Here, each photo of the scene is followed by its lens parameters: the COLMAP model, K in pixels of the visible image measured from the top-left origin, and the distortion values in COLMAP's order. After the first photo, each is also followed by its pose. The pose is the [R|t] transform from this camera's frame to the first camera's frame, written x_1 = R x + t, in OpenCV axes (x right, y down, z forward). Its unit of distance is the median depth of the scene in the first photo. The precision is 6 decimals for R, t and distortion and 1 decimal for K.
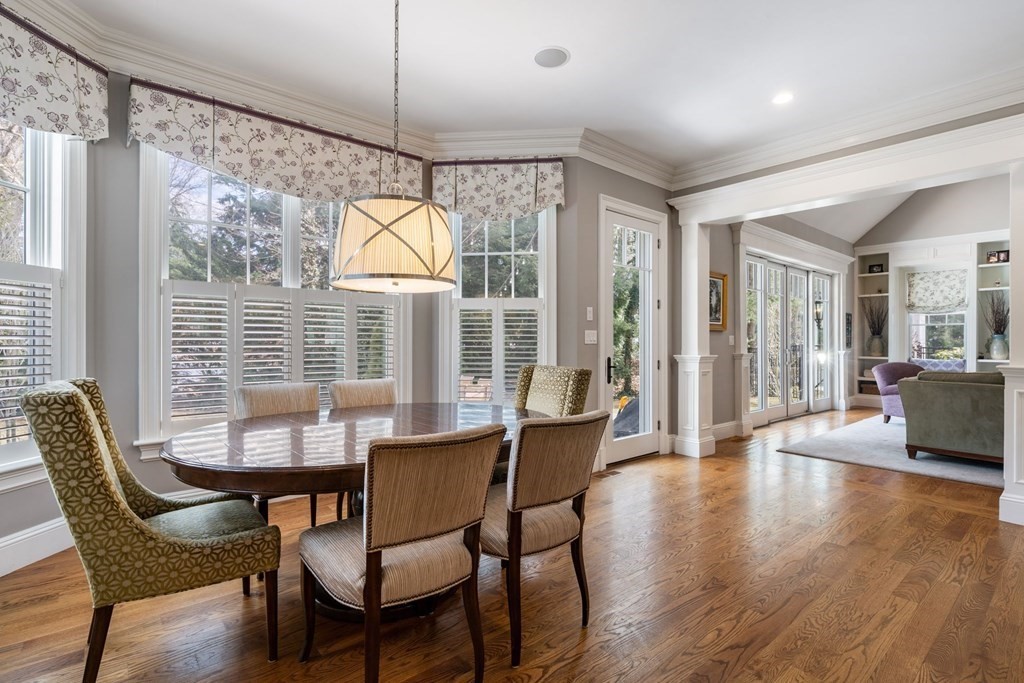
lens RADIAL K [[484.7, 0, 511.3], [0, 484.7, 336.7], [0, 0, 1]] dist [-0.002206, -0.000181]
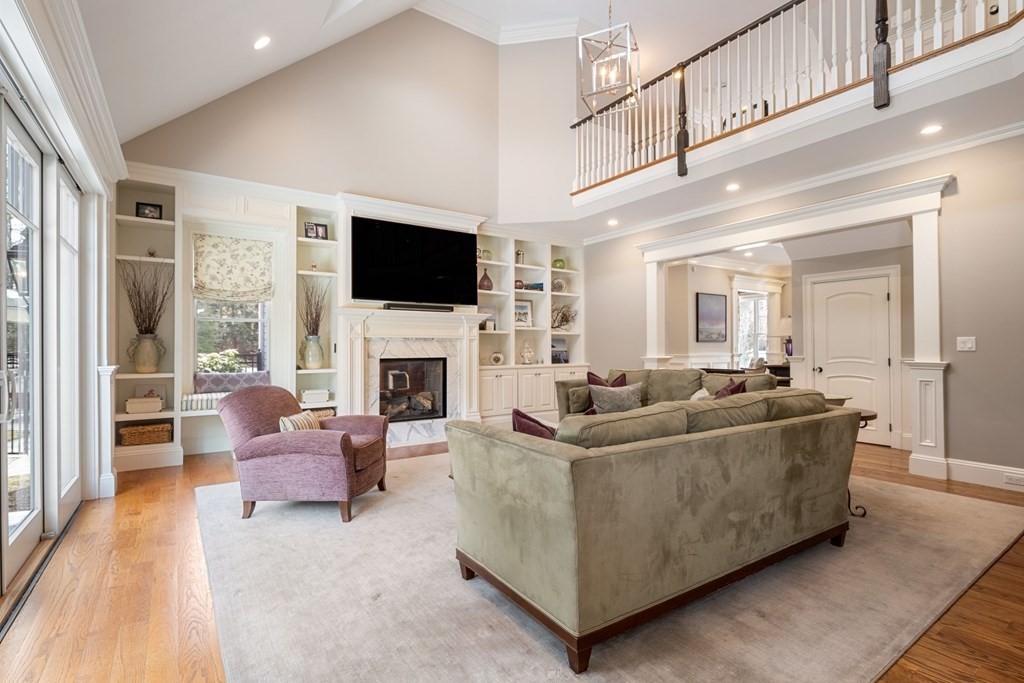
lens RADIAL K [[495.5, 0, 511.9], [0, 495.5, 346.0], [0, 0, 1]] dist [0.000904, 0.000197]
pose [[0.104285, -0.002462, 0.994544, 0.252413], [-0.006211, 0.999976, 0.003127, 0.006243], [-0.994528, -0.006503, 0.104267, 0.557225]]
